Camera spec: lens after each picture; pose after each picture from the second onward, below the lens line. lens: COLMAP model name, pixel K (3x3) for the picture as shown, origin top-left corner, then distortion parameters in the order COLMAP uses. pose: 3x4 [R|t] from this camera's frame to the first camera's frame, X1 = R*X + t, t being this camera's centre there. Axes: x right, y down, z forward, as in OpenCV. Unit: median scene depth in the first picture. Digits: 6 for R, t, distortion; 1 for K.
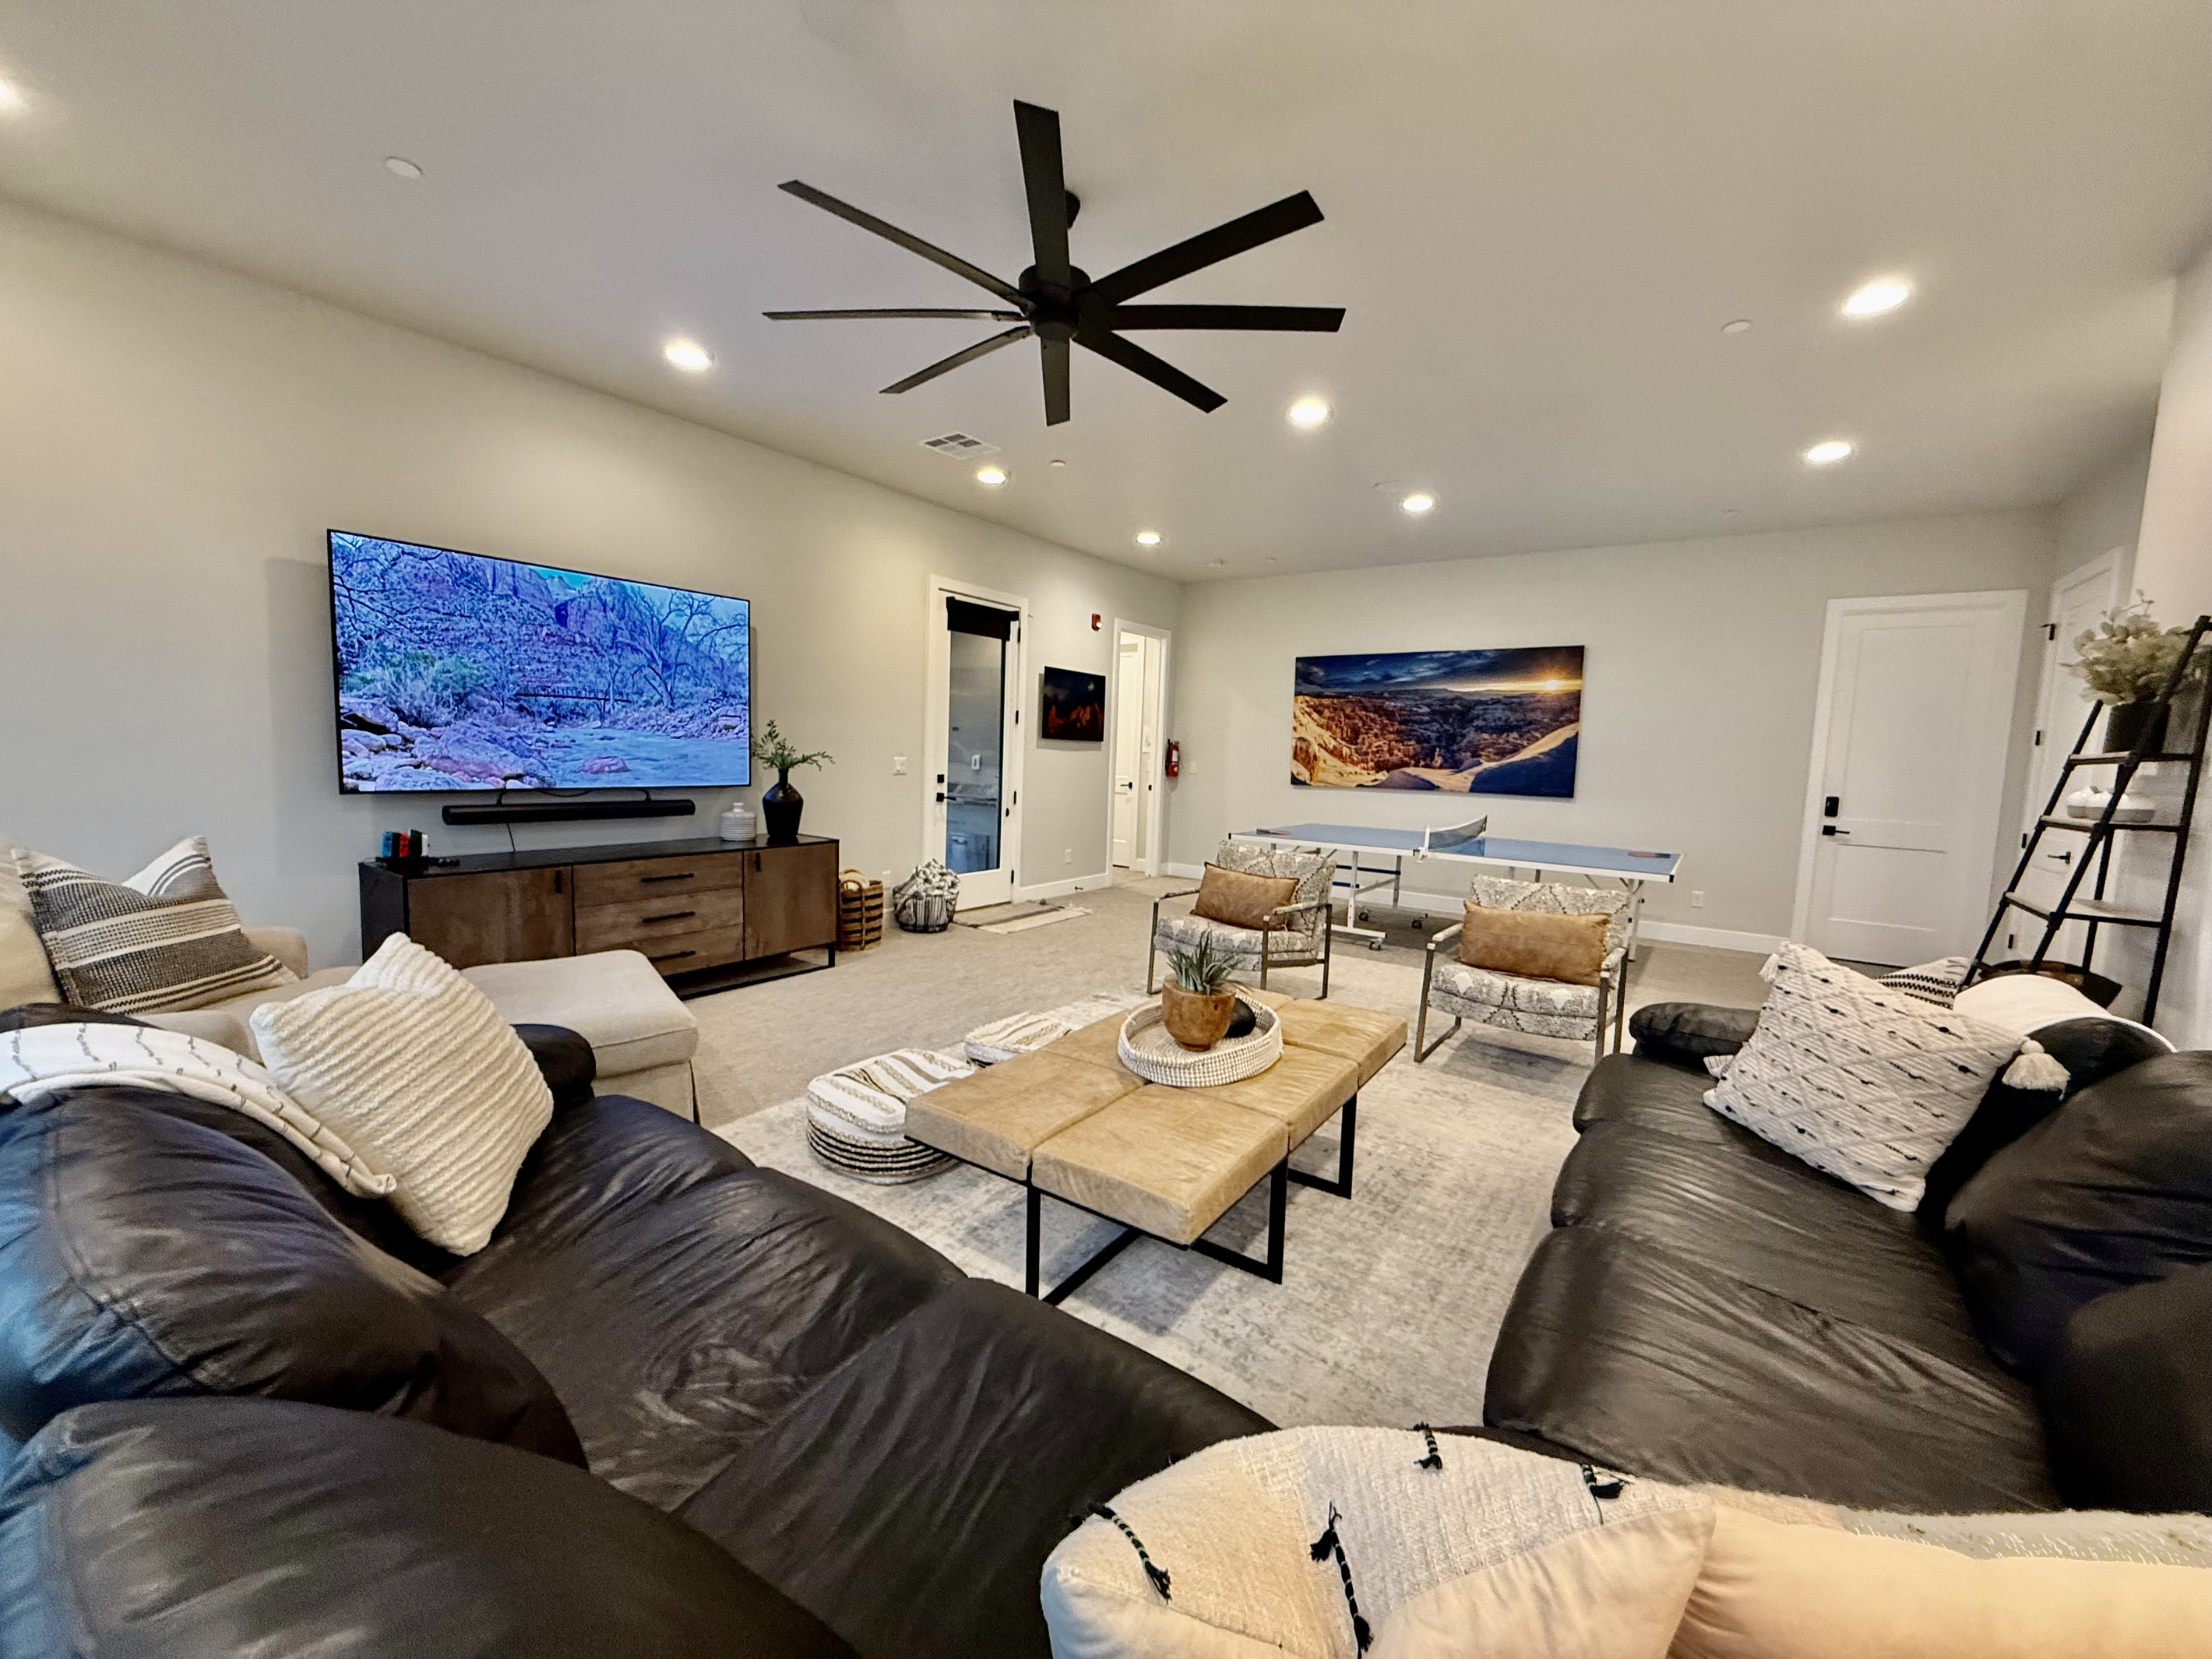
lens RADIAL K [[876.5, 0, 1098.6], [0, 876.5, 831.5], [0, 0, 1]] dist [0.000809, 0.000172]
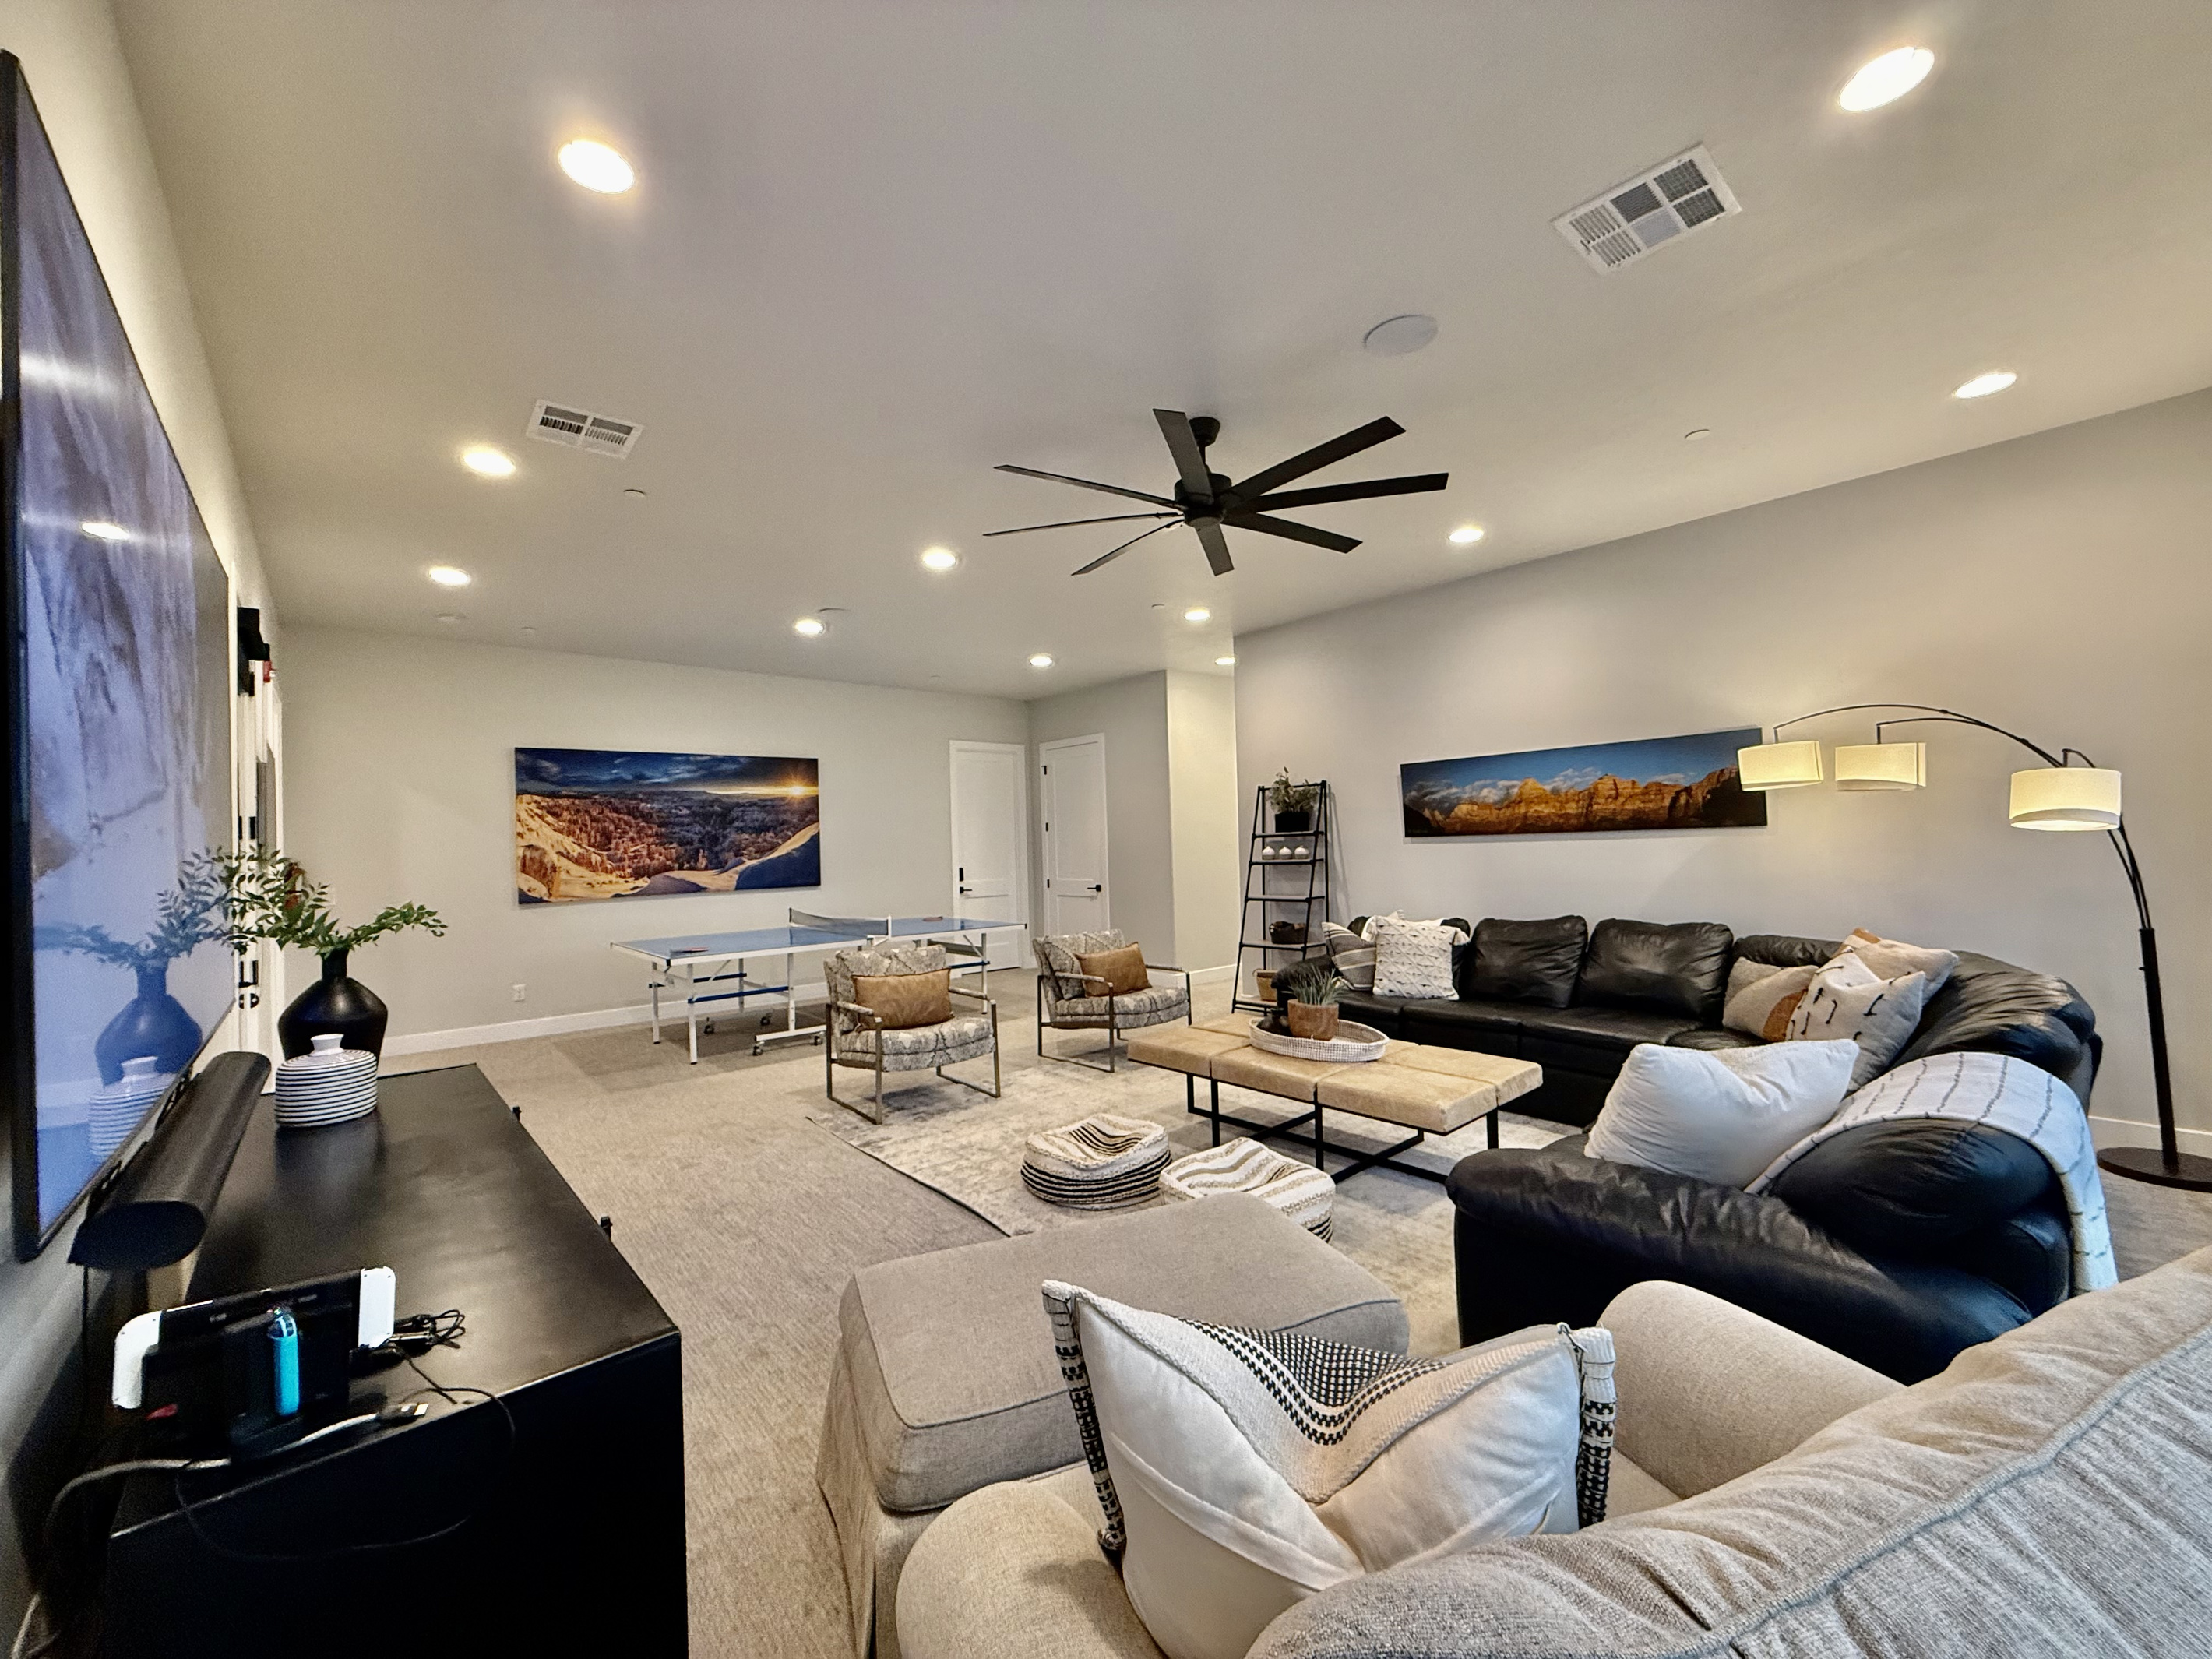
lens RADIAL K [[876.5, 0, 1097.6], [0, 876.5, 833.6], [0, 0, 1]] dist [0.000809, 0.000172]
pose [[0.239648, -0.028785, 0.970433, -1.624122], [0.129149, 0.991622, -0.002480, -0.179524], [-0.962231, 0.125925, 0.241358, 1.099725]]
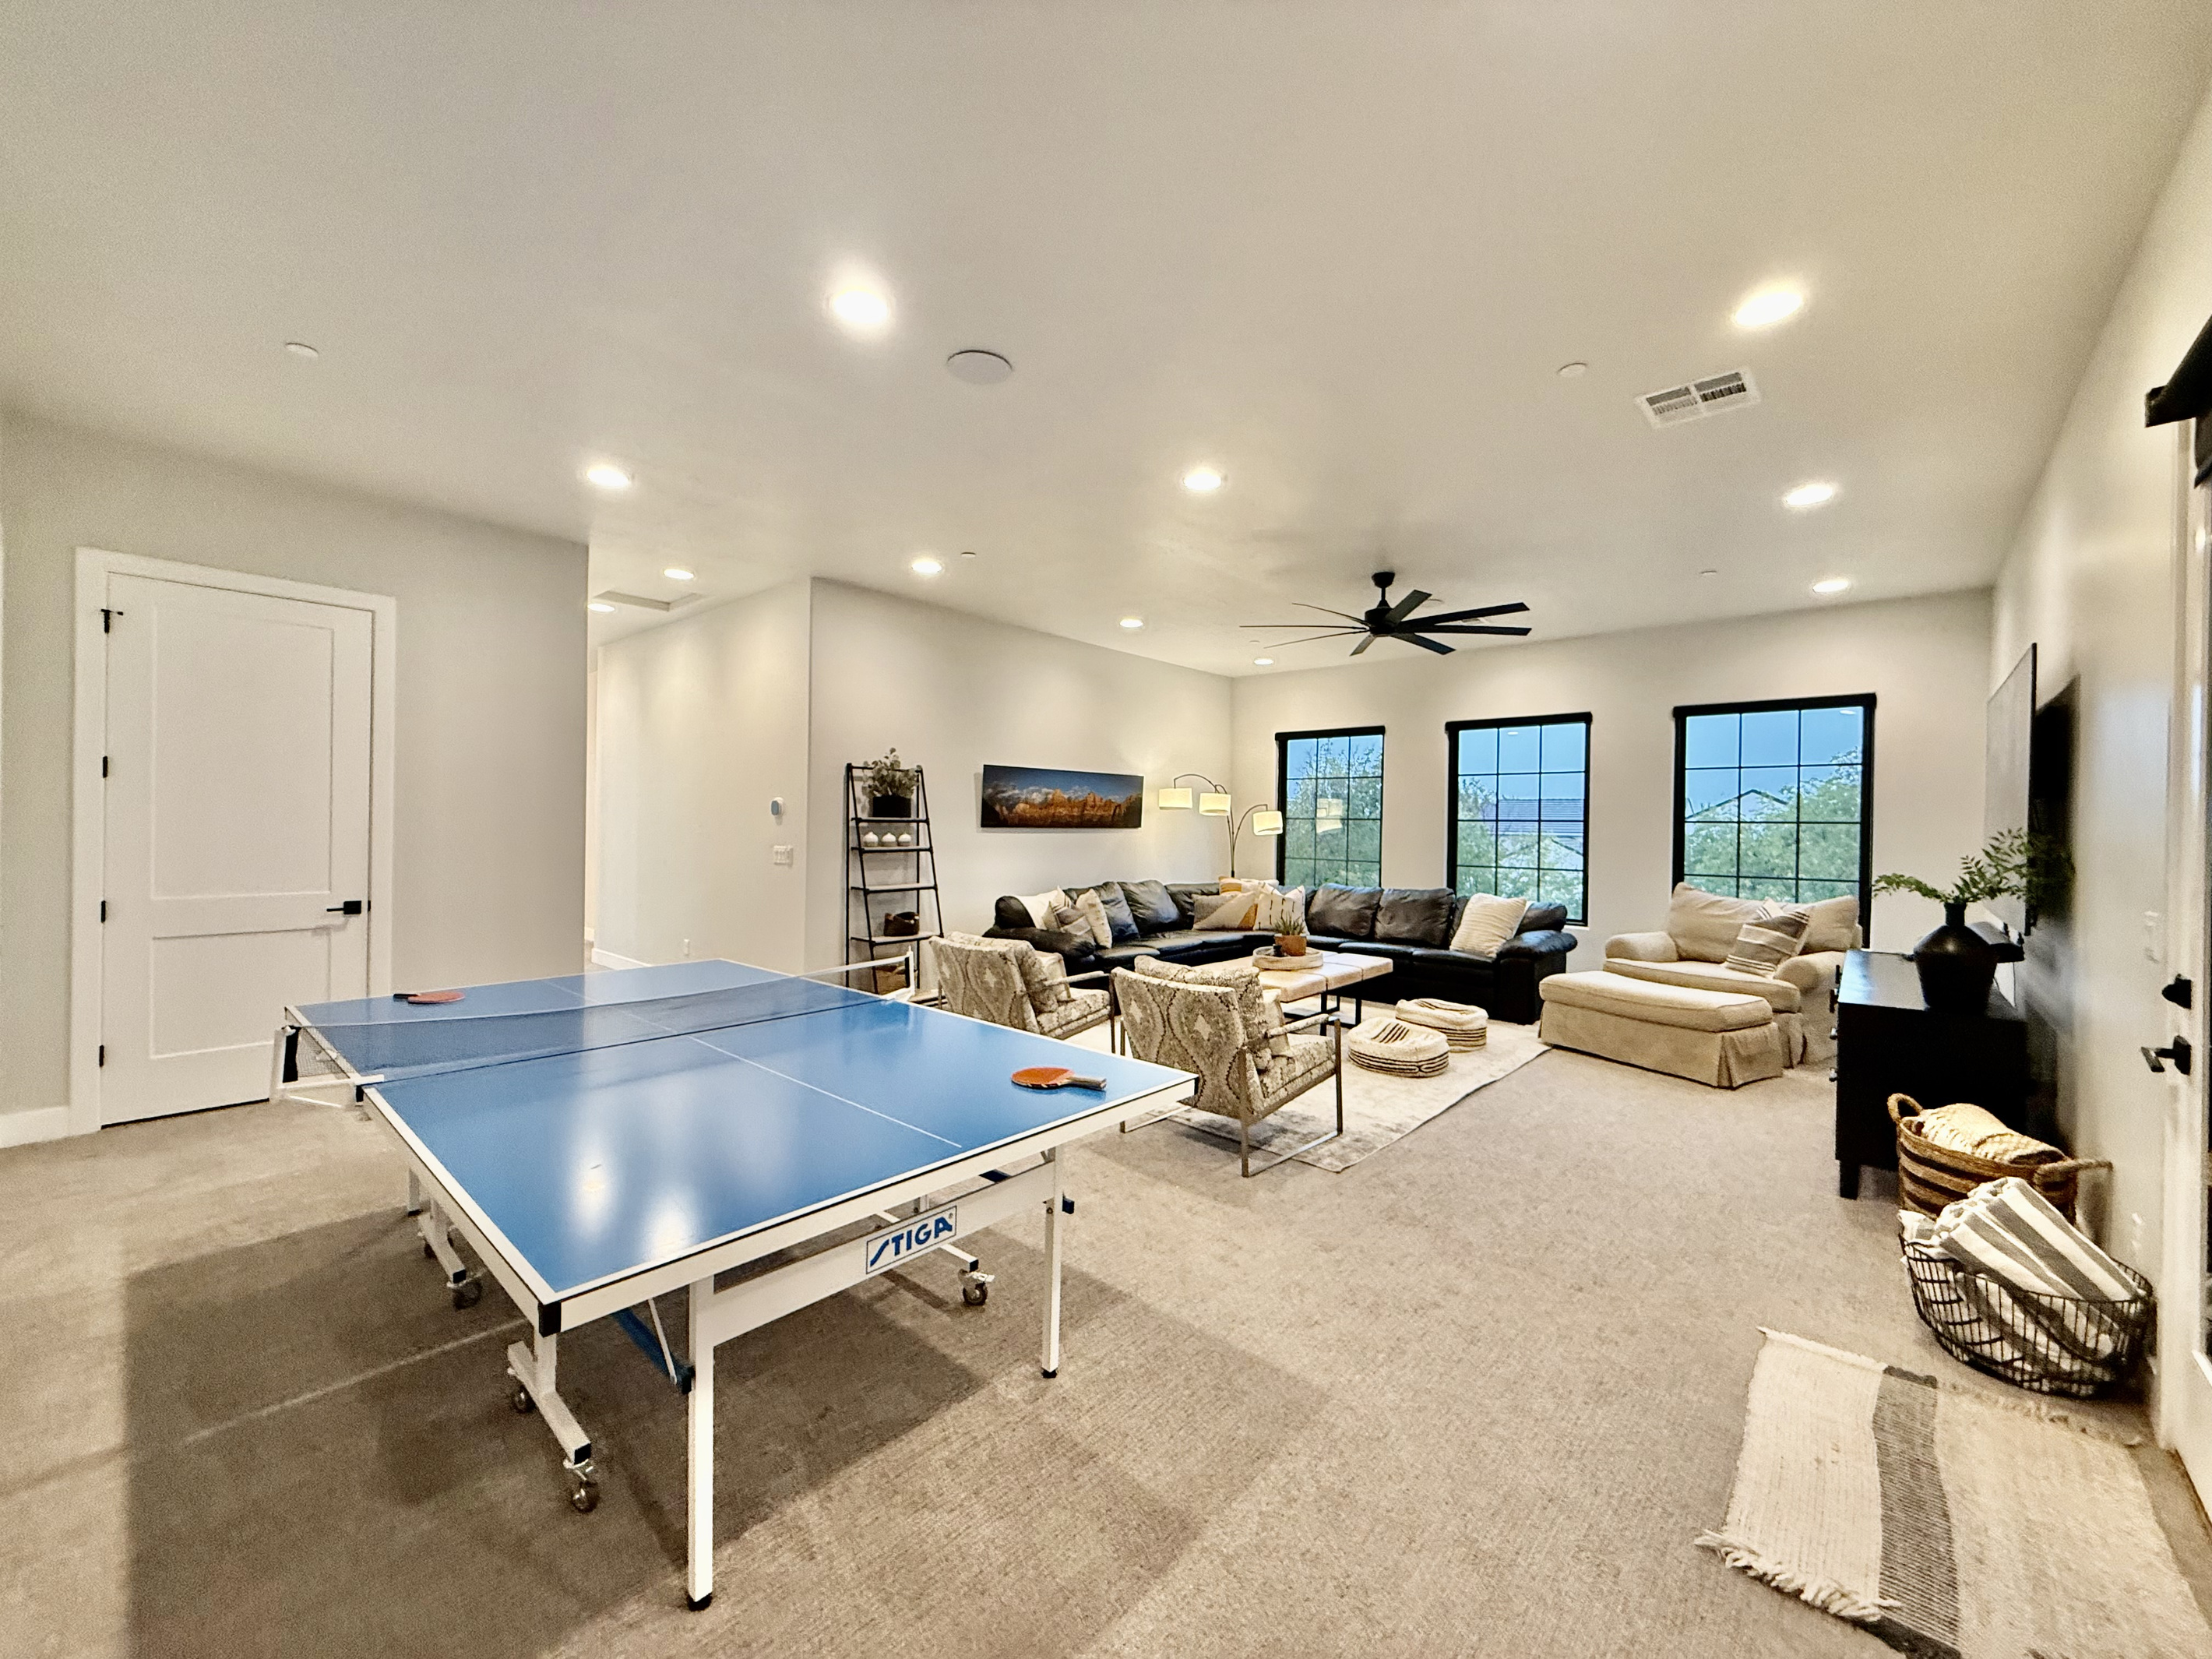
lens RADIAL K [[876.5, 0, 1101.2], [0, 876.5, 833.9], [0, 0, 1]] dist [0.000809, 0.000172]
pose [[-0.992687, -0.048442, 0.110574, 0.433542], [-0.036465, 0.993495, 0.107879, -0.379768], [-0.115080, 0.103058, -0.987996, 3.852857]]
